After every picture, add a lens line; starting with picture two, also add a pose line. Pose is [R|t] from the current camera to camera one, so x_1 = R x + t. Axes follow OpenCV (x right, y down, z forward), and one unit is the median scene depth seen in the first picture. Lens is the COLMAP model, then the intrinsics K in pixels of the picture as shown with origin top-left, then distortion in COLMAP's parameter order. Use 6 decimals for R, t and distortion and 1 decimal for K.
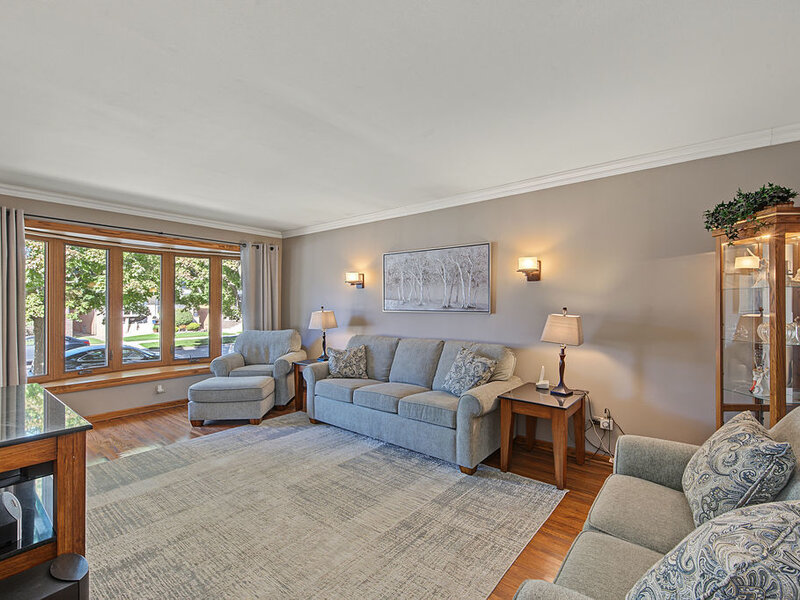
lens RADIAL K [[372.2, 0, 398.1], [0, 372.2, 304.1], [0, 0, 1]] dist [-0.002811, -0.000104]
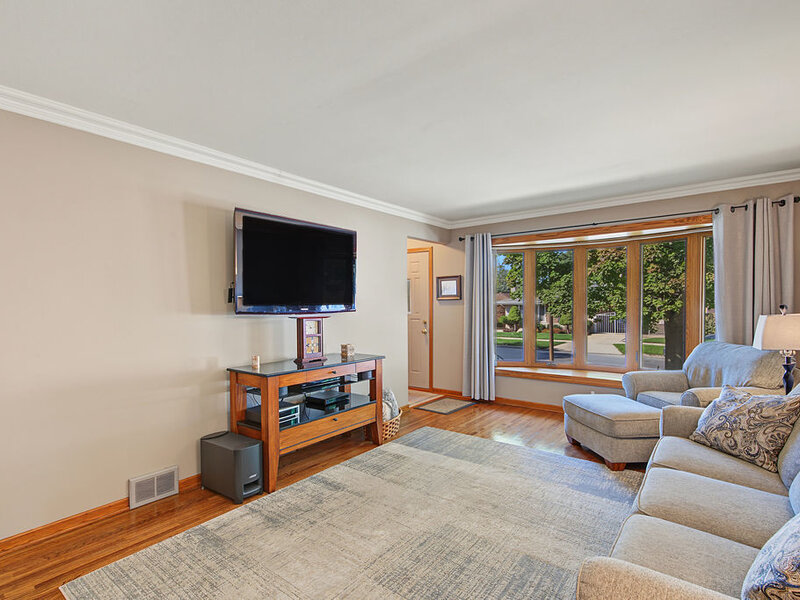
lens RADIAL K [[406.9, 0, 400.6], [0, 406.9, 305.3], [0, 0, 1]] dist [0.002539, 0.000595]
pose [[0.020225, 0.000469, -0.999795, 0.421003], [0.007530, 0.999971, 0.000621, 0.003355], [0.999767, -0.007541, 0.020221, 0.612736]]
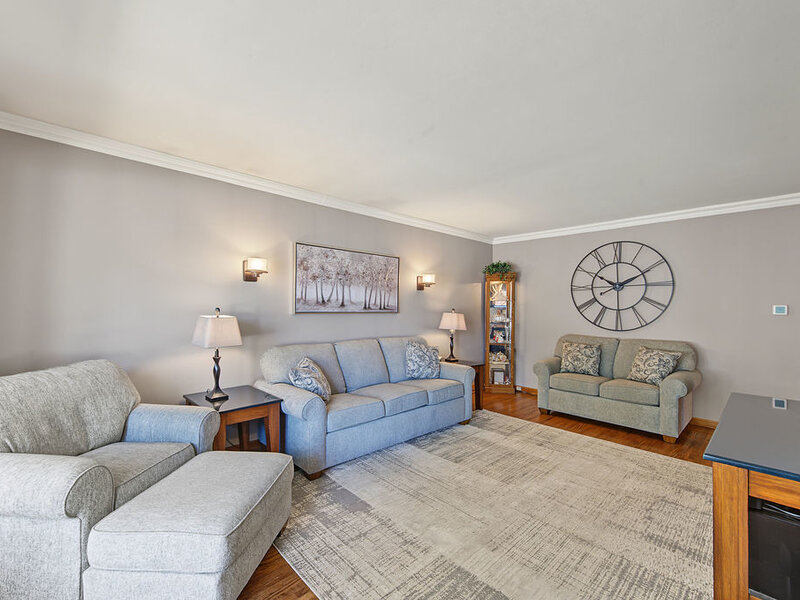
lens RADIAL K [[357.1, 0, 399.2], [0, 357.1, 301.9], [0, 0, 1]] dist [0.001934, 0.000081]
pose [[0.125735, 0.014547, 0.991957, -0.923149], [-0.010093, 0.999859, -0.013384, 0.002643], [-0.992013, -0.008329, 0.125864, 0.819234]]
